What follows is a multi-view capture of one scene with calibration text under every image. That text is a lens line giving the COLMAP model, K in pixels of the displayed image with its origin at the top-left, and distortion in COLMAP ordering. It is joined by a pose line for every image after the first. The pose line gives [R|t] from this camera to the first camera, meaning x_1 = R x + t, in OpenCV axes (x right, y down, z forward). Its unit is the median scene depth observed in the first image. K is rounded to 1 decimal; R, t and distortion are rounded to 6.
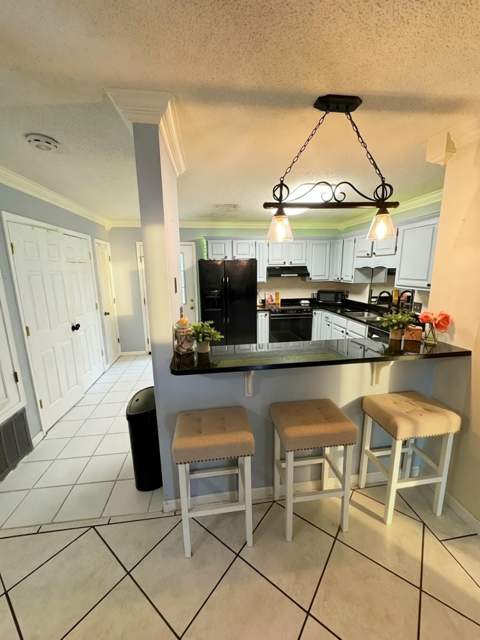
lens RADIAL K [[254.7, 0, 240.0], [0, 254.7, 320.0], [0, 0, 1]] dist [-0.002133, -0.000093]
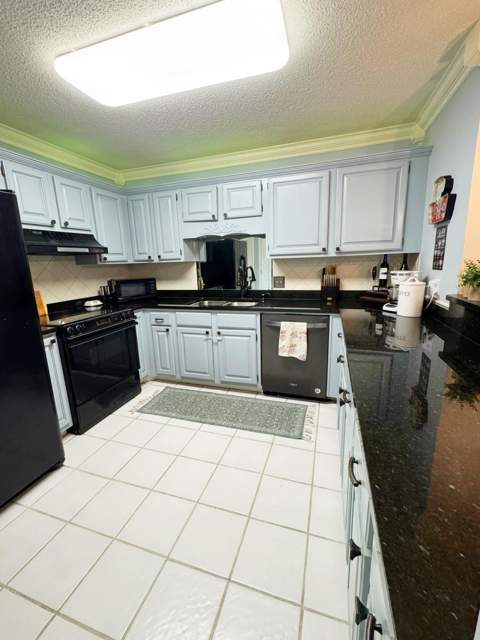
lens RADIAL K [[272.0, 0, 240.0], [0, 272.0, 320.0], [0, 0, 1]] dist [-0.001594, 0.000137]
pose [[0.430633, -0.192538, 0.881751, -0.207523], [0.207935, 0.971863, 0.110662, -0.055602], [-0.878247, 0.135692, 0.458552, 0.723412]]
